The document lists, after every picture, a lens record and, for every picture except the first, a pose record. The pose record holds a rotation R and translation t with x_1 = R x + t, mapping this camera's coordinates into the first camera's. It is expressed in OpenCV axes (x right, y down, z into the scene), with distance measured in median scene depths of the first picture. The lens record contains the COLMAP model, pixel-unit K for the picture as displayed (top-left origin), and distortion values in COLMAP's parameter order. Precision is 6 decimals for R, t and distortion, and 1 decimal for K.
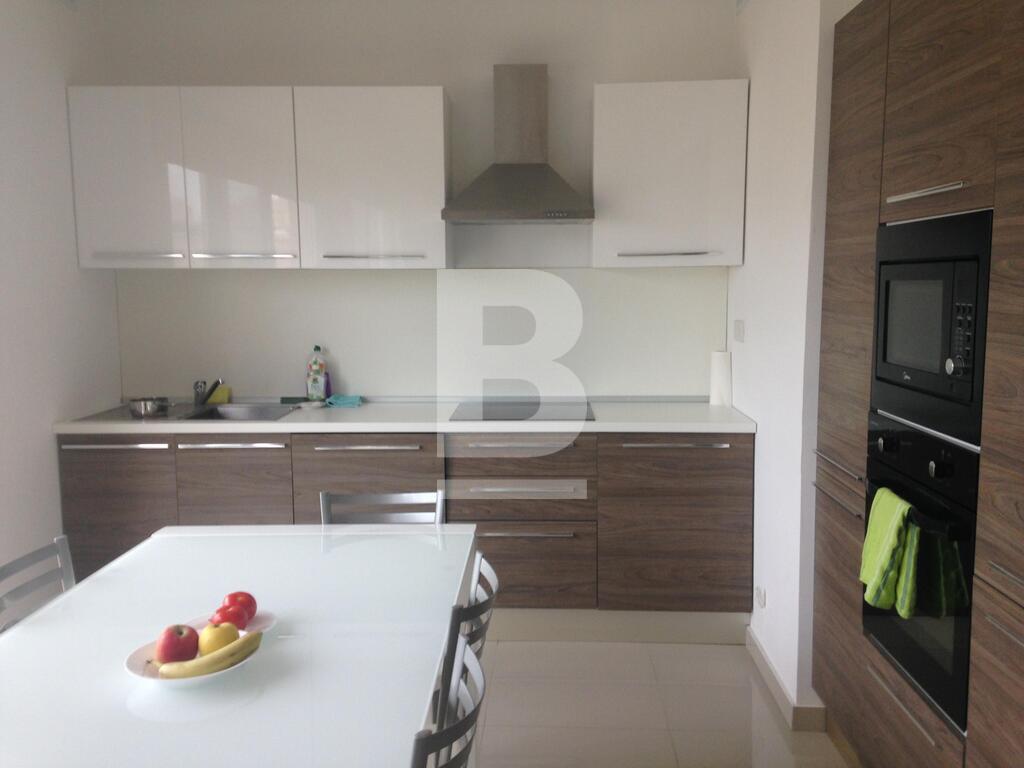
lens RADIAL K [[969.5, 0, 496.8], [0, 969.5, 385.6], [0, 0, 1]] dist [0.127329, -0.001548]
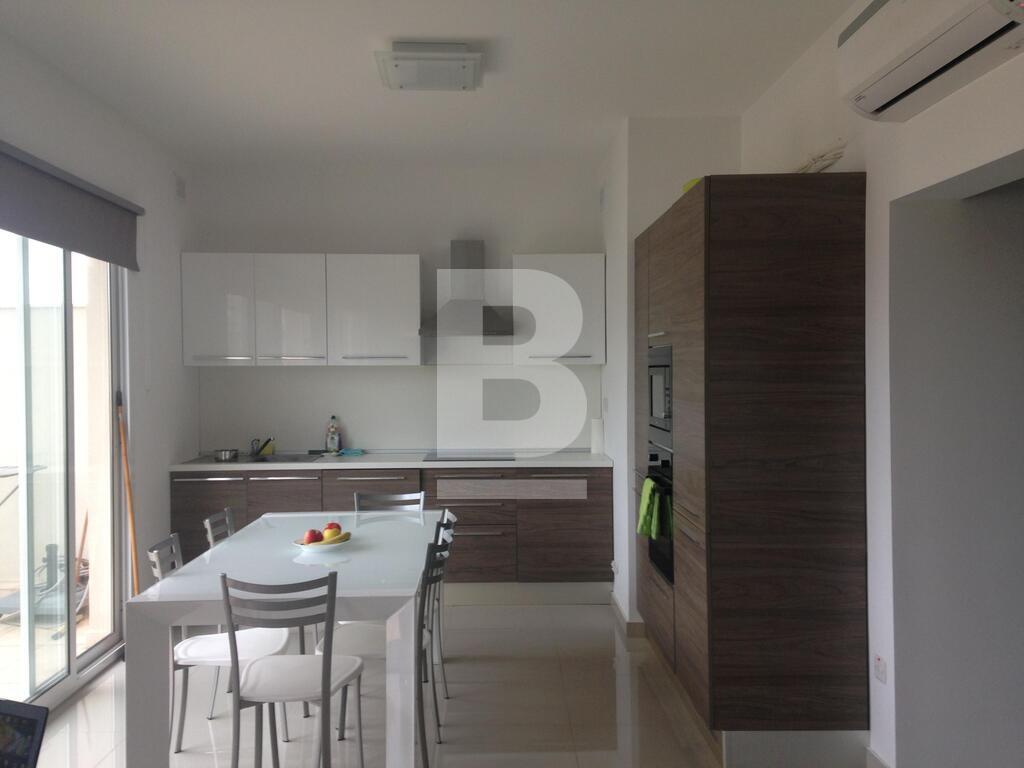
lens RADIAL K [[969.5, 0, 496.8], [0, 969.5, 385.6], [0, 0, 1]] dist [0.127329, -0.001548]
pose [[0.998607, -0.000020, 0.052773, -0.012130], [0.004833, 0.995833, -0.091070, 0.057191], [-0.052551, 0.091198, 0.994445, -0.581076]]
